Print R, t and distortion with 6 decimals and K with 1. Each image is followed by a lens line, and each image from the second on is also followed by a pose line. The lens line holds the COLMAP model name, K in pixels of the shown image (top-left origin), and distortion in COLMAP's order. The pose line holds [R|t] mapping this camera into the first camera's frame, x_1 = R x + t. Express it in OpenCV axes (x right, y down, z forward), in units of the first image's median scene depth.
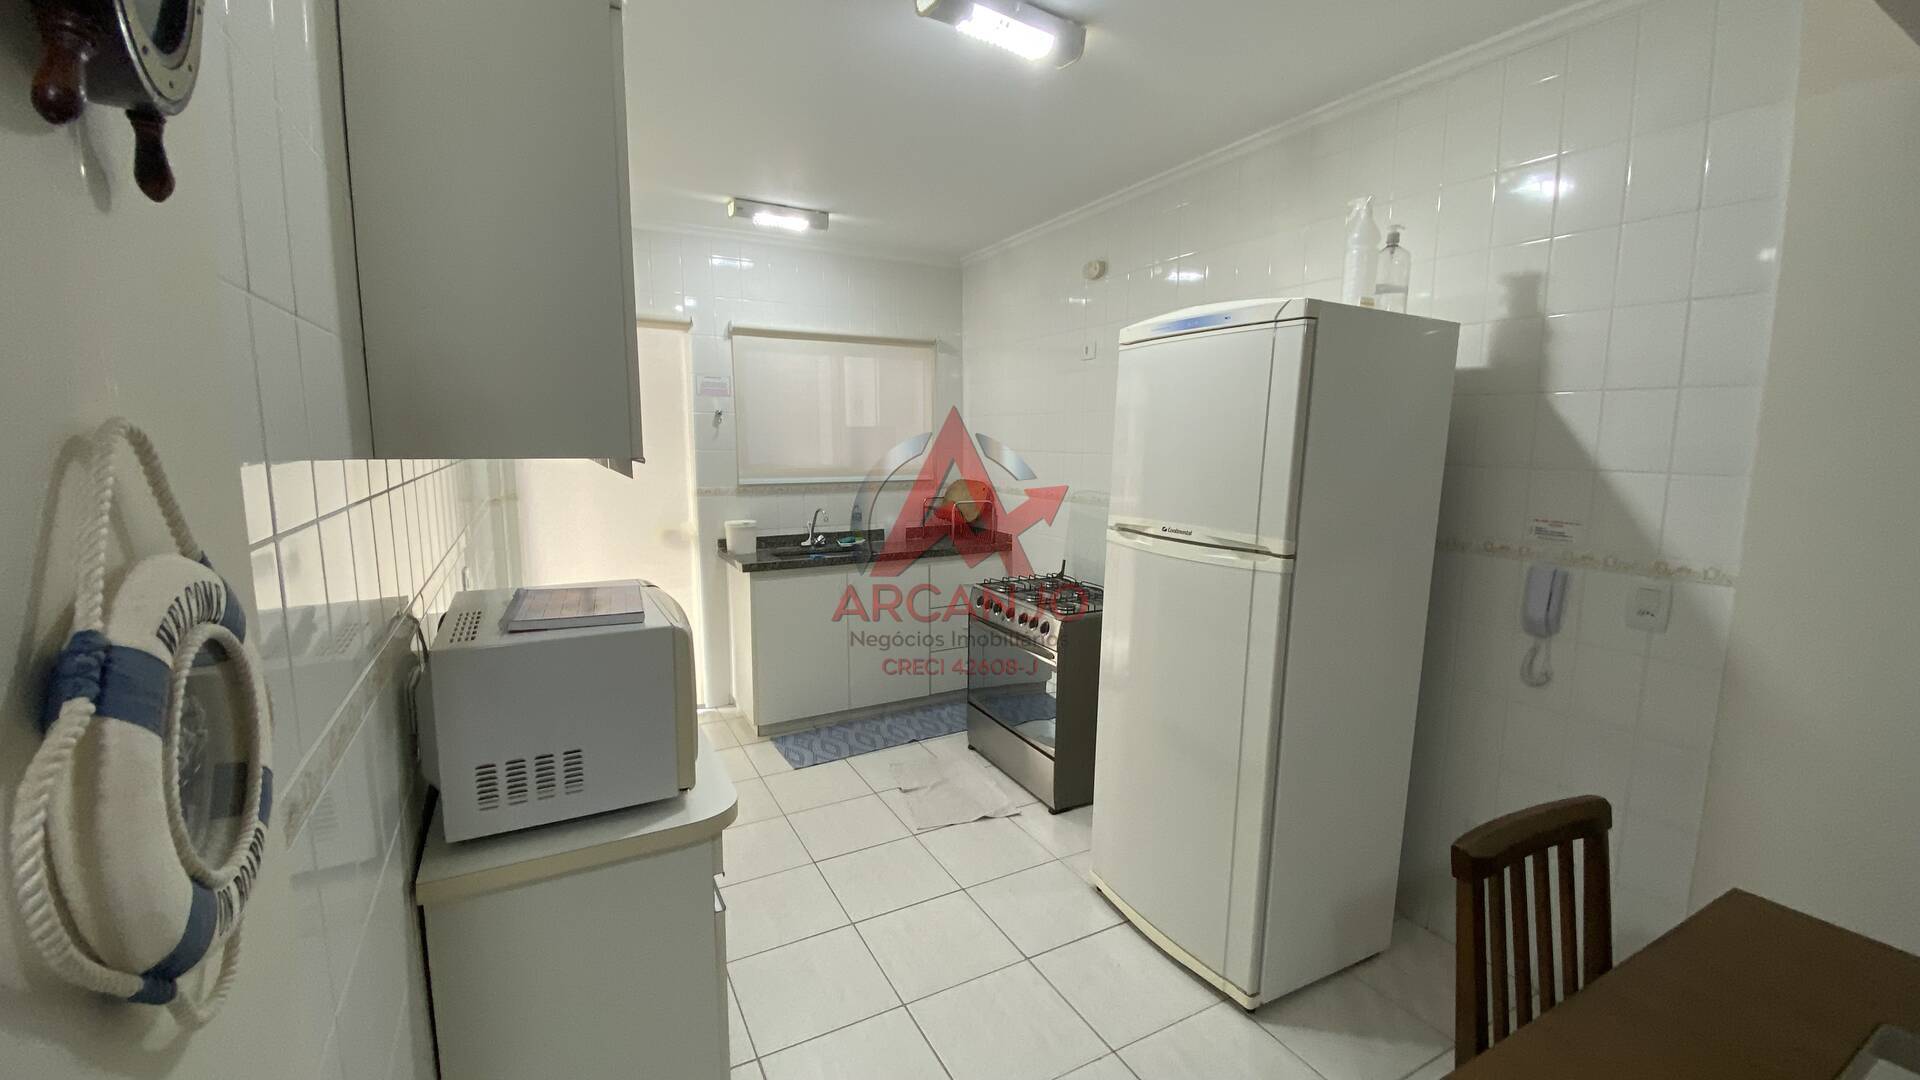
lens RADIAL K [[772.1, 0, 958.6], [0, 772.1, 546.2], [0, 0, 1]] dist [0.047989, -0.034645]
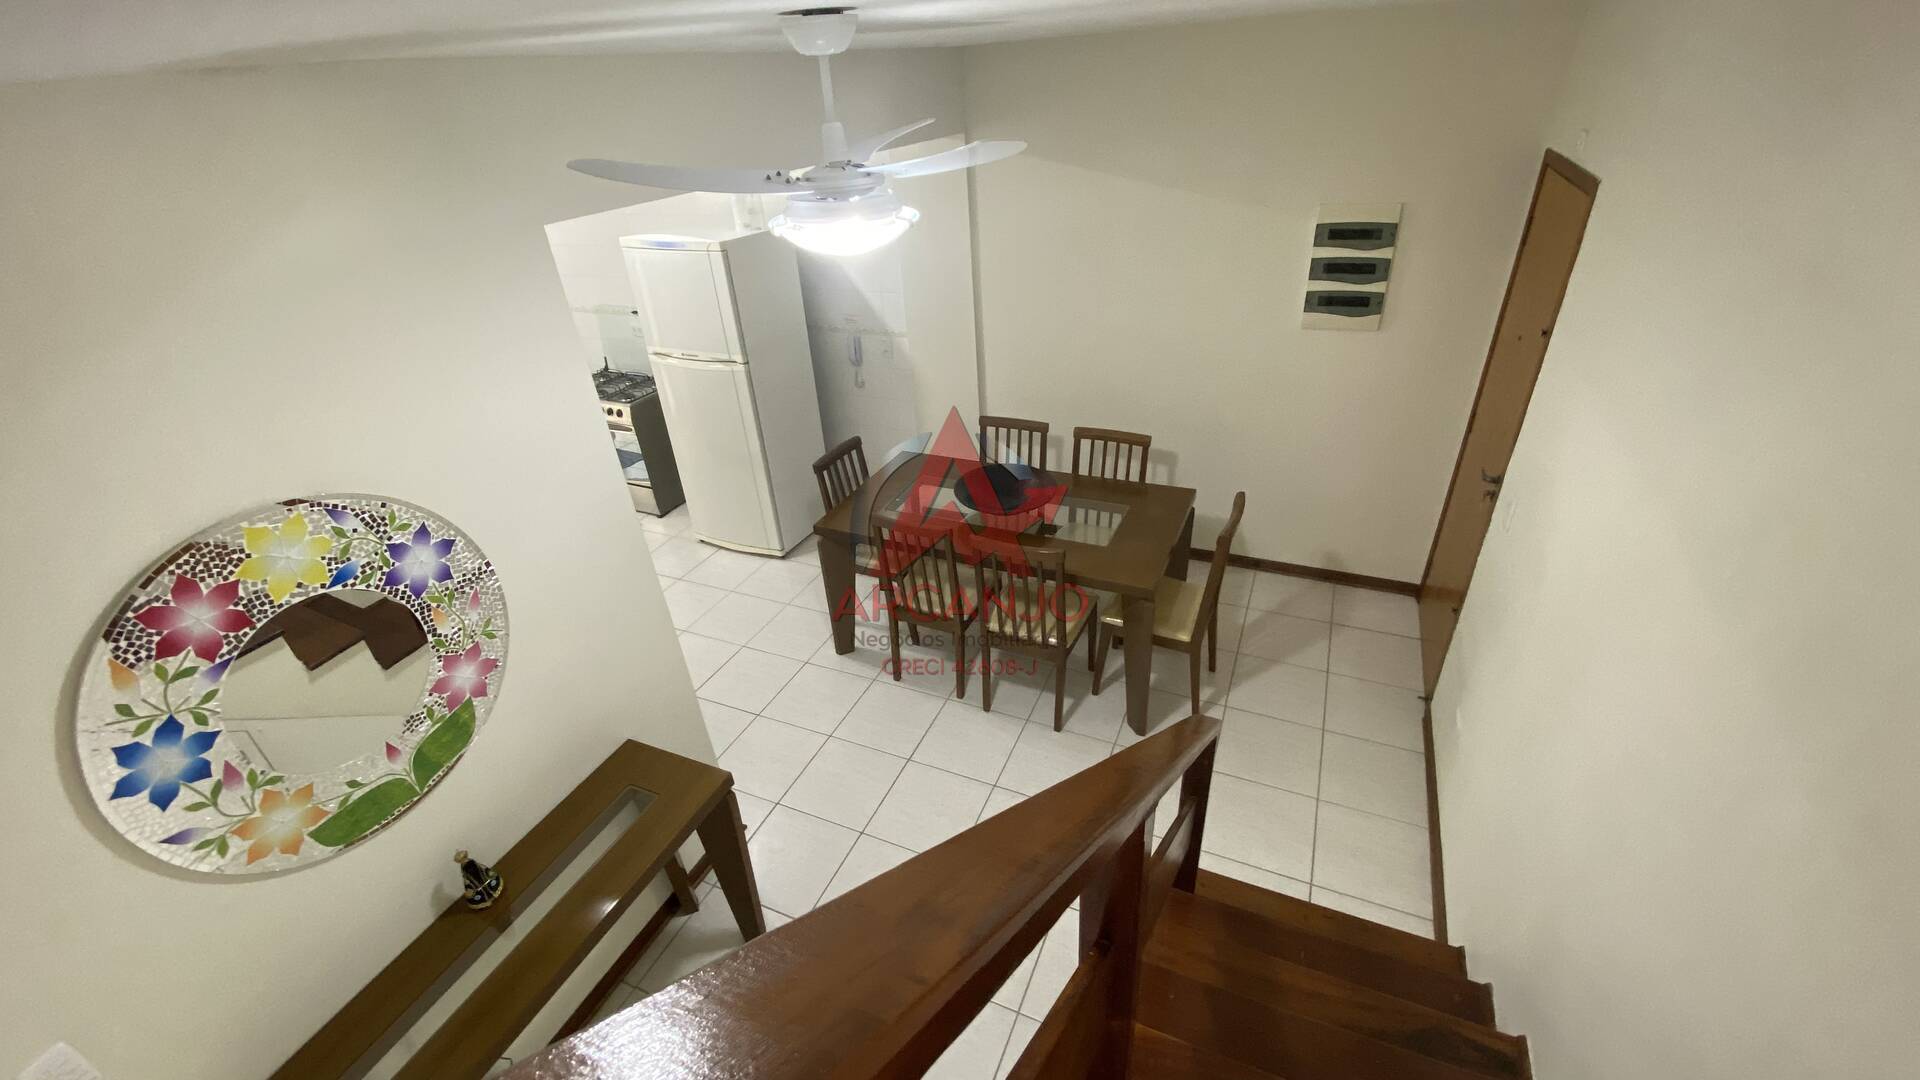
lens RADIAL K [[772.1, 0, 958.6], [0, 772.1, 546.2], [0, 0, 1]] dist [0.047989, -0.034645]
pose [[0.792933, -0.362222, 0.489952, -0.197048], [0.153486, 0.896922, 0.414695, -0.186551], [-0.589661, -0.253624, 0.766795, -0.638758]]
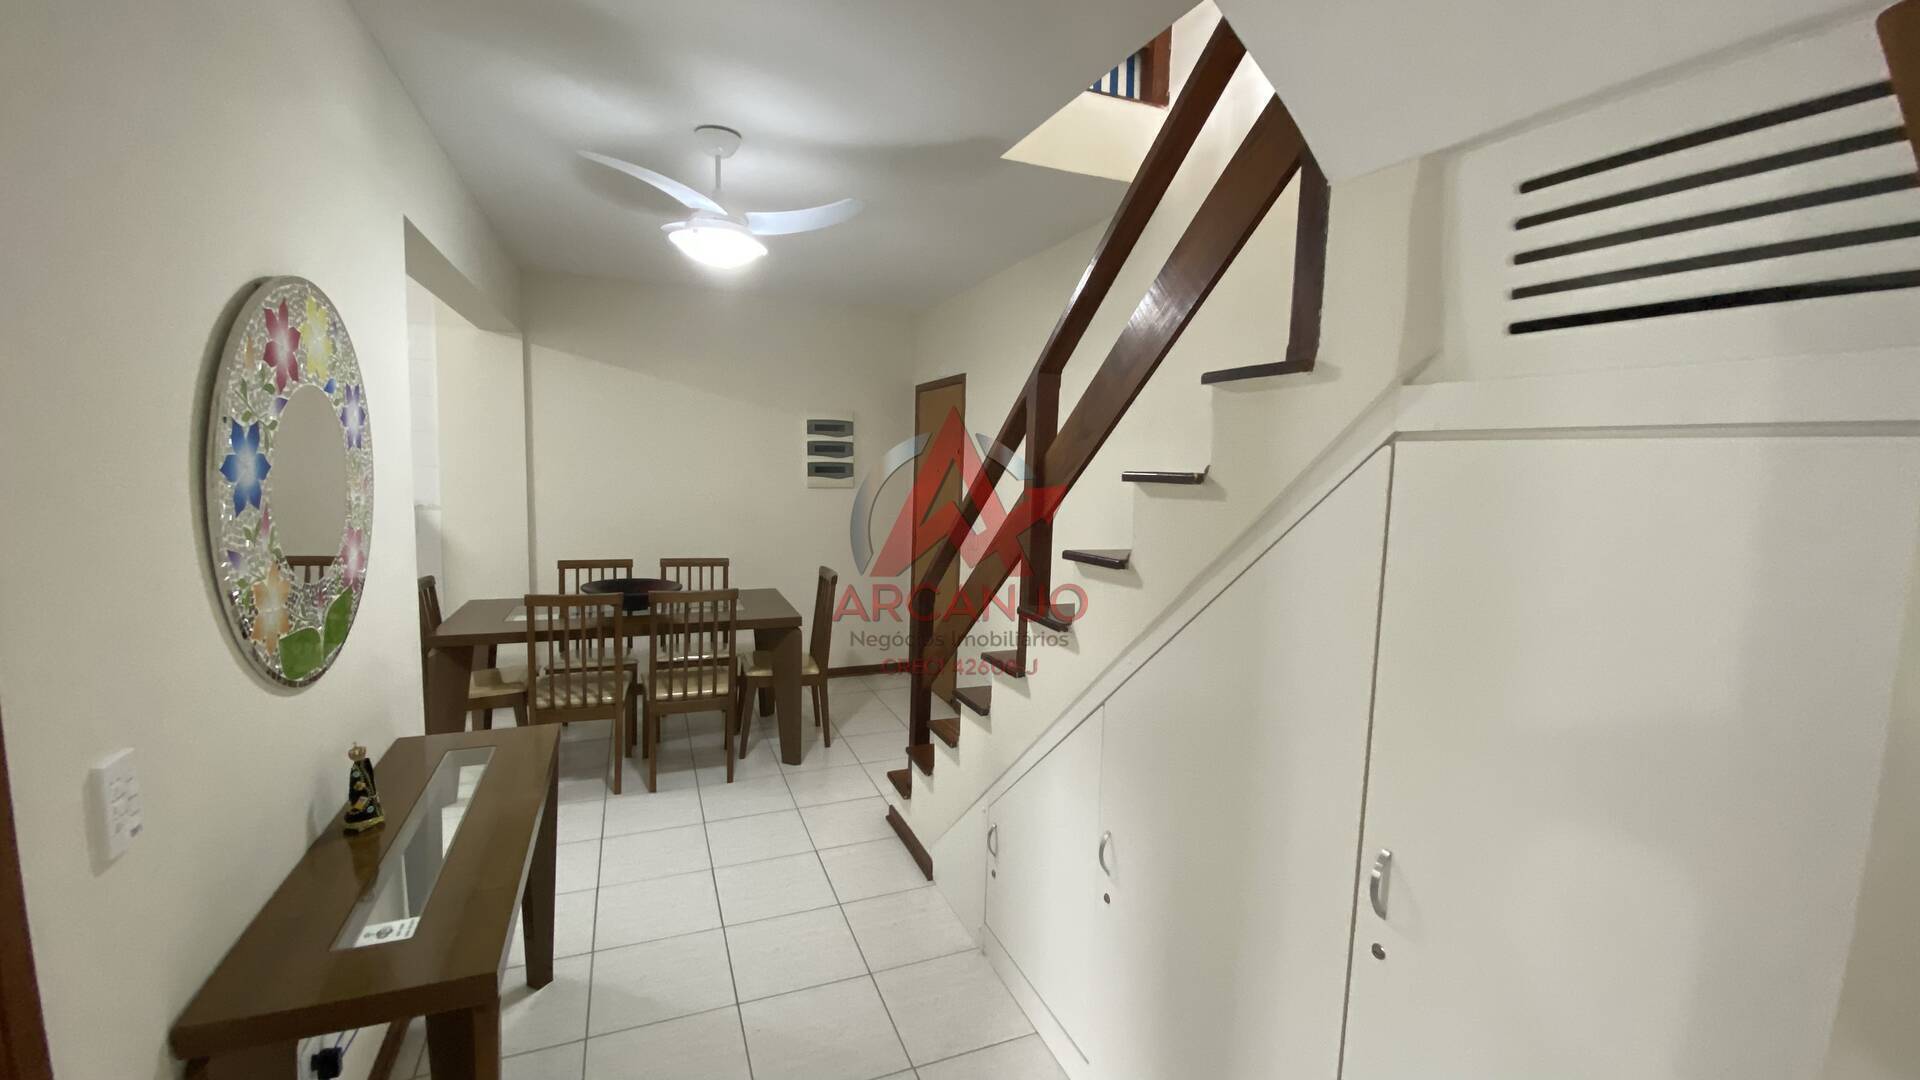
lens RADIAL K [[772.1, 0, 958.6], [0, 772.1, 546.2], [0, 0, 1]] dist [0.047989, -0.034645]
pose [[0.103261, -0.108070, 0.988766, -0.699447], [0.113961, 0.988819, 0.096174, 0.056938], [-0.988104, 0.102750, 0.114422, -0.489541]]
